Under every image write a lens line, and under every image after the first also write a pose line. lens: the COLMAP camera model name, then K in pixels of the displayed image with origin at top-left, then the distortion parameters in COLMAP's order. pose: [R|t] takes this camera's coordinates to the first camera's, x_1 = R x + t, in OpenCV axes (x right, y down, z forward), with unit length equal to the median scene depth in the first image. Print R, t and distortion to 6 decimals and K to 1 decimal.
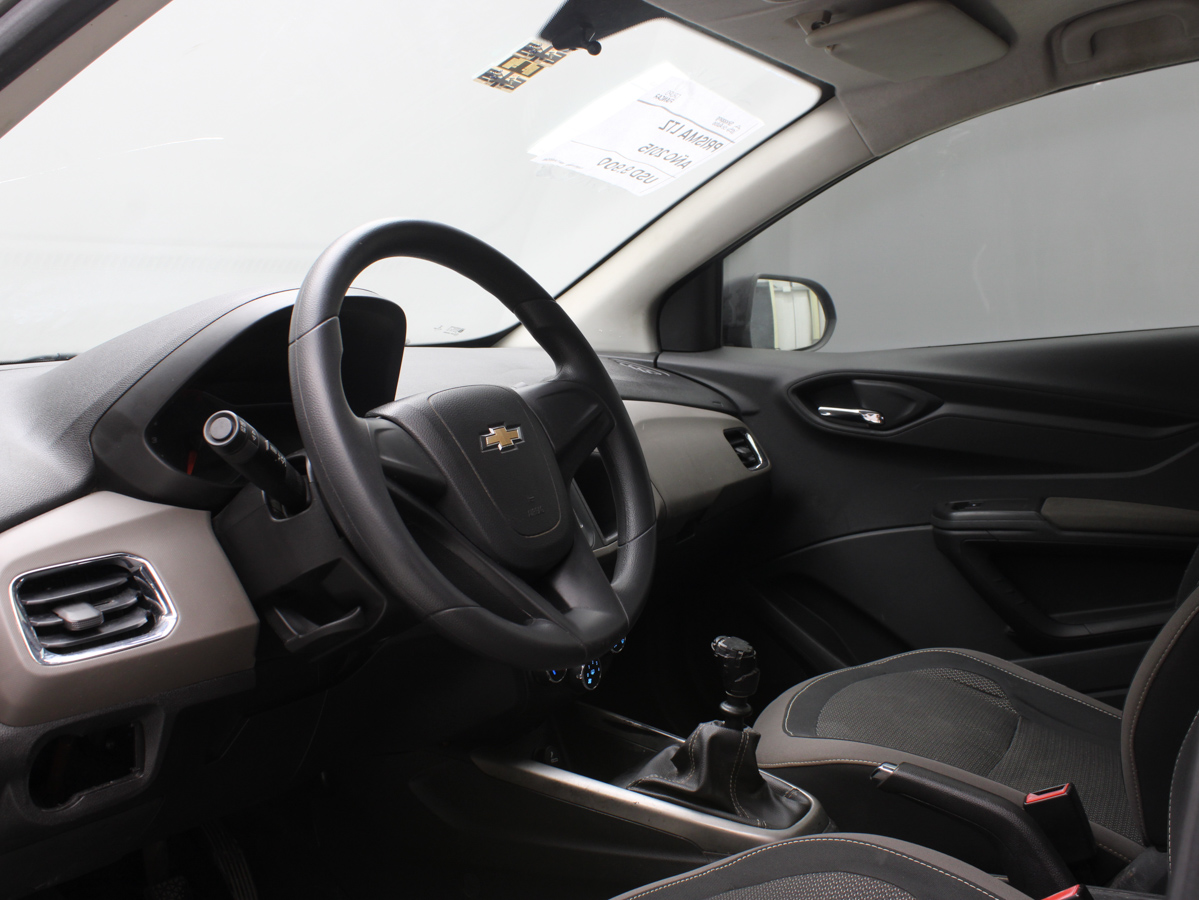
lens RADIAL K [[1207.4, 0, 599.5], [0, 1207.4, 450.0], [0, 0, 1]] dist [-0.157188, 0.154713]
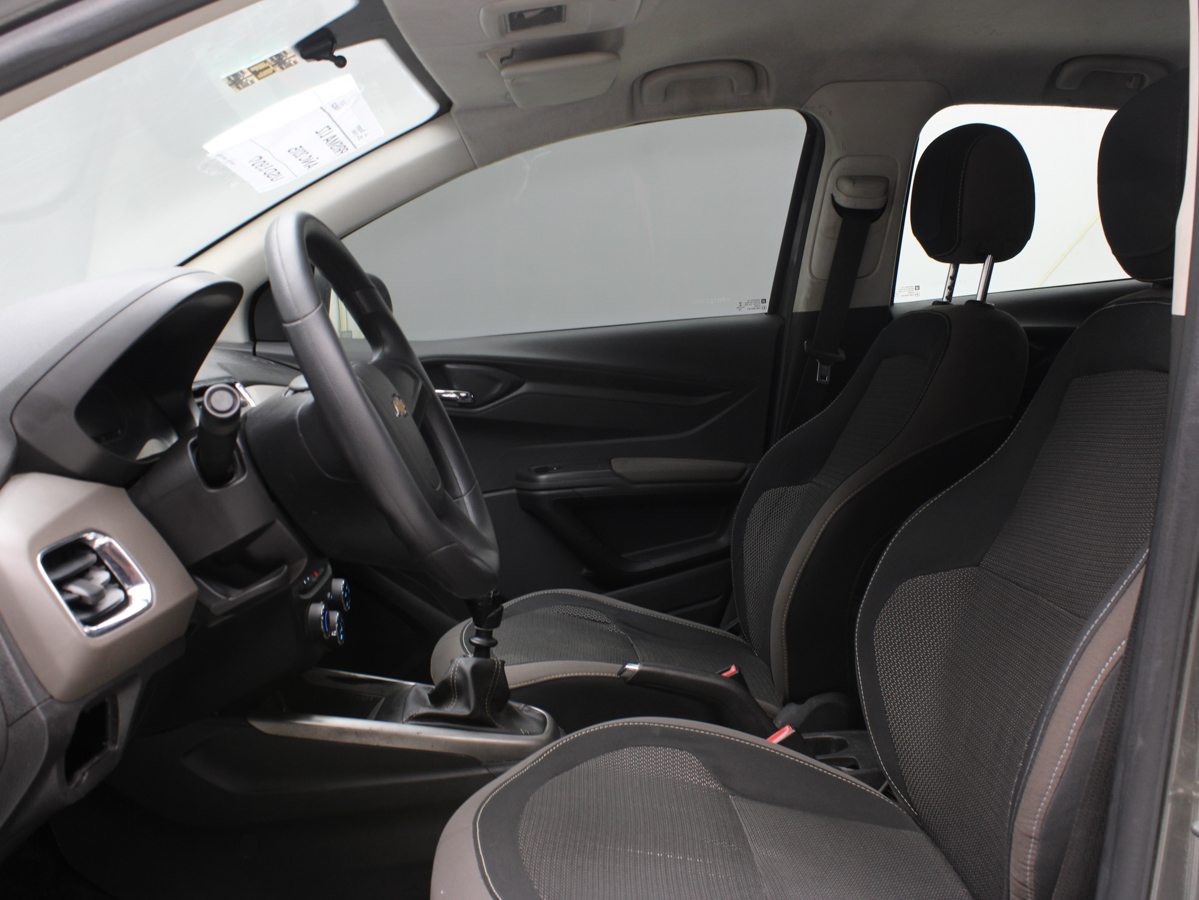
lens RADIAL K [[1207.4, 0, 599.5], [0, 1207.4, 450.0], [0, 0, 1]] dist [-0.157188, 0.154713]
pose [[0.852861, -0.047661, 0.519958, -0.391338], [0.046145, 0.998809, 0.015864, 0.016319], [-0.520094, 0.010463, 0.854045, -0.061951]]
